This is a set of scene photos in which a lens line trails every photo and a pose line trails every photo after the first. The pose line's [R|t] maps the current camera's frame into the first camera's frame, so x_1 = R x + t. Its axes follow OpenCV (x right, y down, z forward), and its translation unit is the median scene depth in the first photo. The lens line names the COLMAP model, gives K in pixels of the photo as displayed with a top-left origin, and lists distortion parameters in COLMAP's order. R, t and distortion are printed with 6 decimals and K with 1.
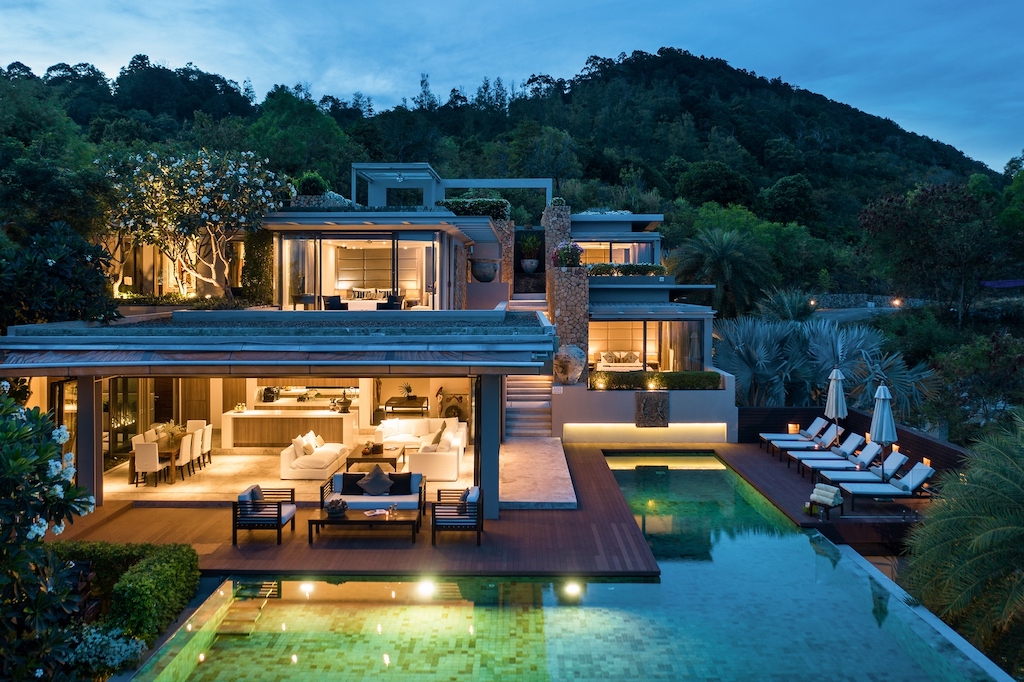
lens RADIAL K [[858.5, 0, 512.0], [0, 858.5, 341.0], [0, 0, 1]] dist [0.002002, -0.001284]
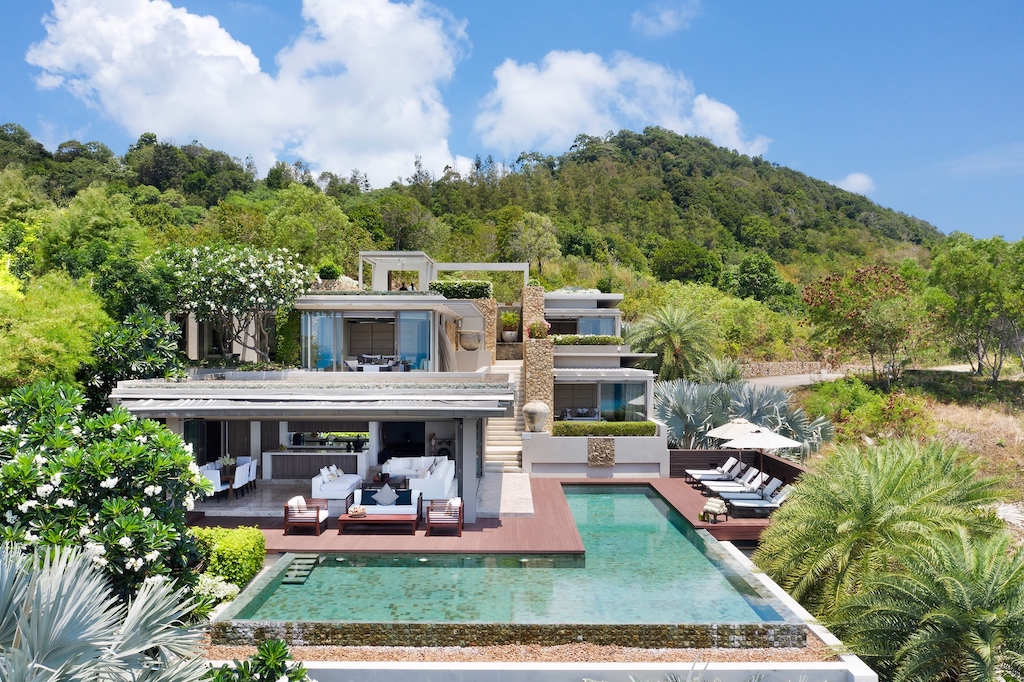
lens RADIAL K [[831.4, 0, 556.2], [0, 831.4, 400.7], [0, 0, 1]] dist [-0.009643, -0.004703]
pose [[0.998027, 0.000752, 0.062775, 0.013827], [-0.000294, 0.999973, -0.007304, 0.010050], [-0.062778, 0.007271, 0.998001, -0.159940]]
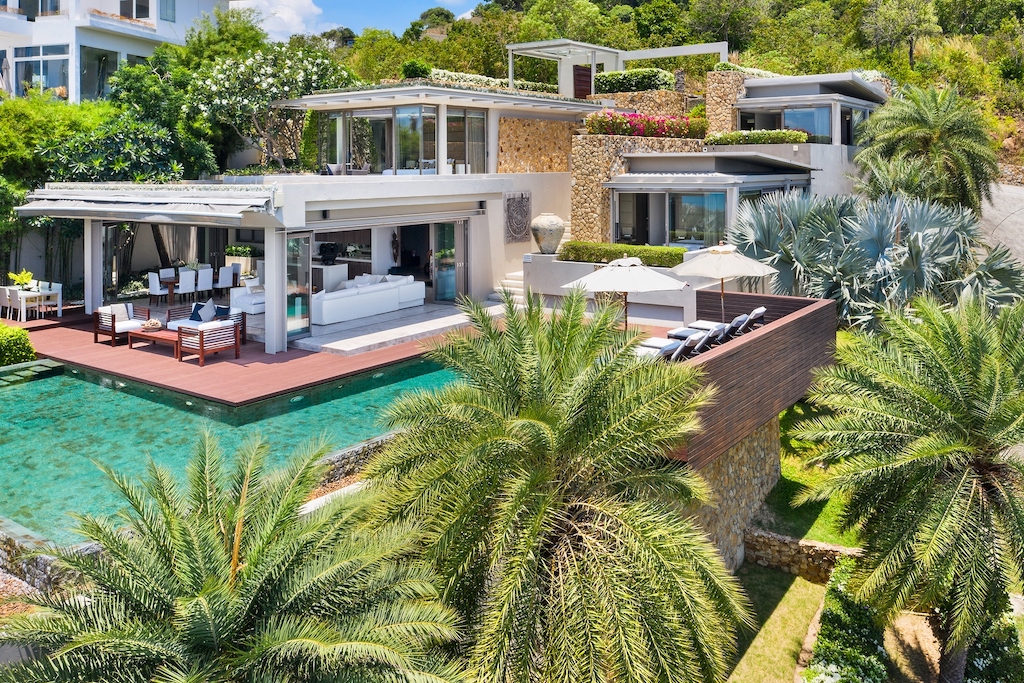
lens RADIAL K [[858.5, 0, 512.0], [0, 858.5, 341.5], [0, 0, 1]] dist [0.002002, -0.001284]
pose [[0.841055, 0.096779, -0.532223, 0.390572], [-0.028514, 0.990430, 0.135039, 0.012841], [0.540198, -0.098399, 0.835765, 0.079901]]
